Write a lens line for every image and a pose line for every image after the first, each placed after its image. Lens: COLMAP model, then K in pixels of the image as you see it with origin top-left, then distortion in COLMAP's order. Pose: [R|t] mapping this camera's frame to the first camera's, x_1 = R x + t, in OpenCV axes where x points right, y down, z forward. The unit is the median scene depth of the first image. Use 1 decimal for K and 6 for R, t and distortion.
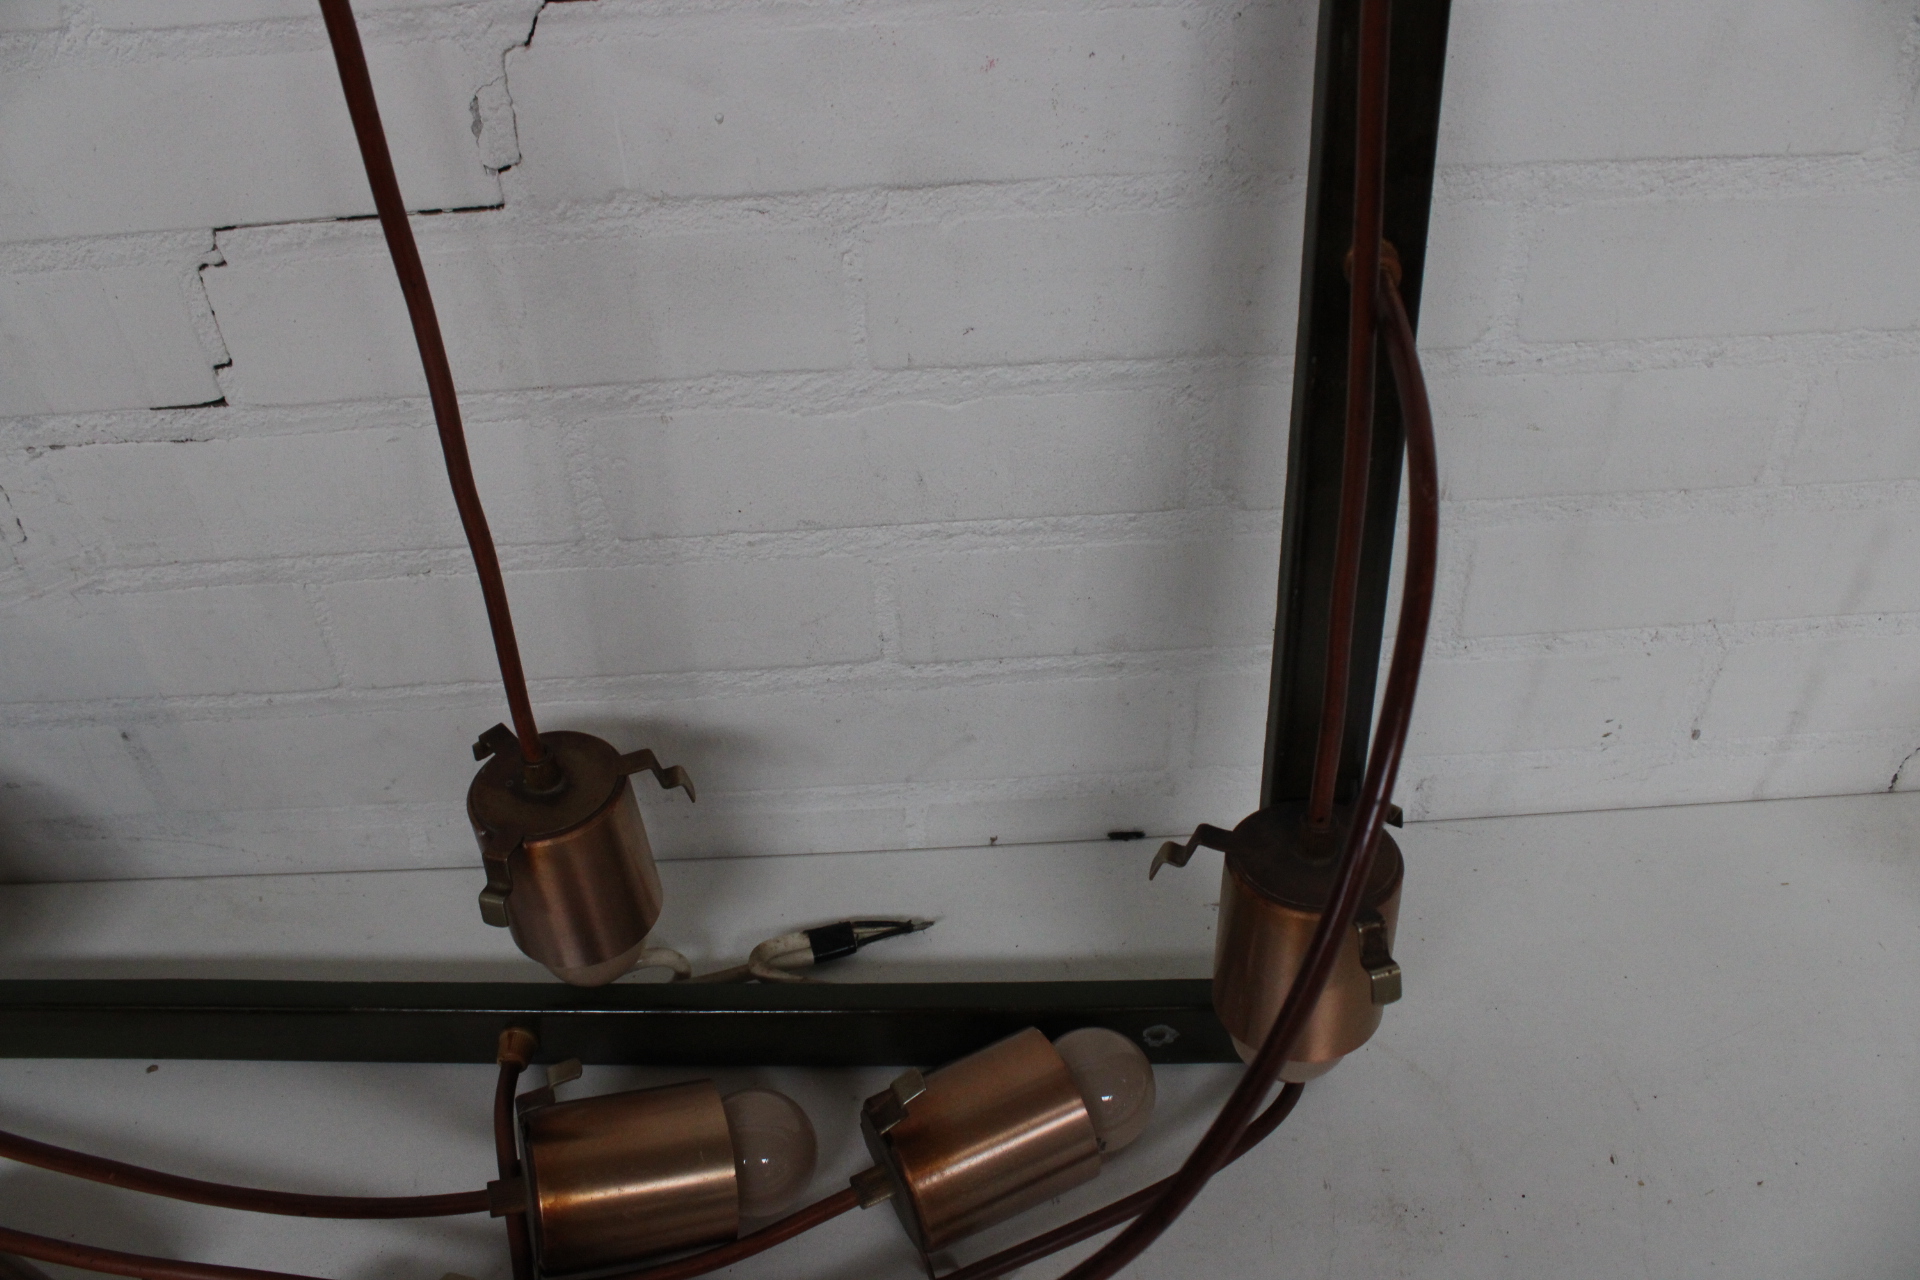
lens RADIAL K [[1567.3, 0, 953.7], [0, 1567.3, 630.9], [0, 0, 1]] dist [-0.175753, 0.148538]
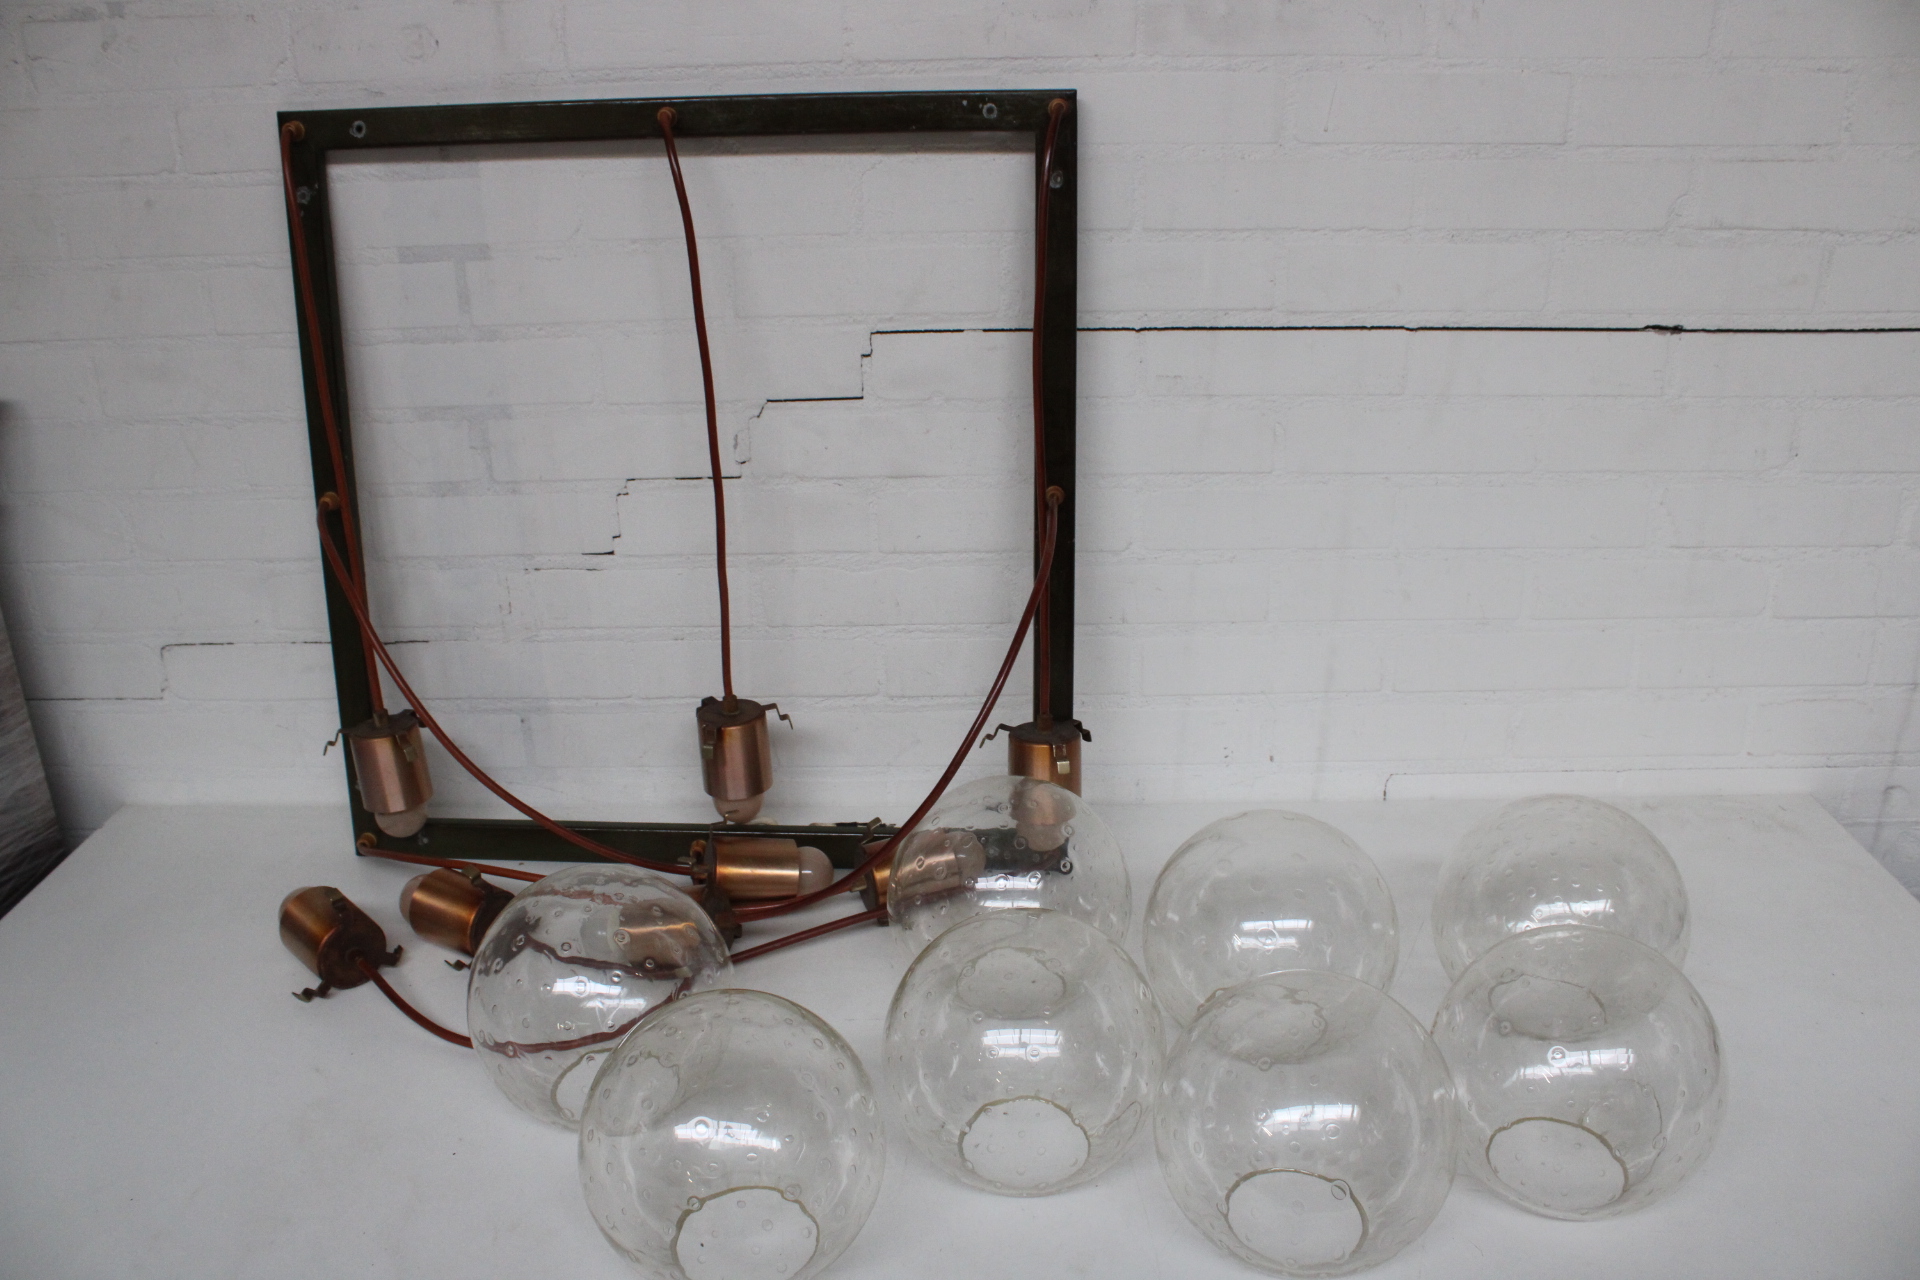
lens RADIAL K [[1589.3, 0, 960.6], [0, 1589.3, 626.2], [0, 0, 1]] dist [-0.173513, 0.161358]
pose [[0.998543, 0.037907, -0.038406, 0.177111], [-0.048103, 0.947818, -0.315163, 0.729365], [0.024455, 0.316551, 0.948260, -1.347810]]
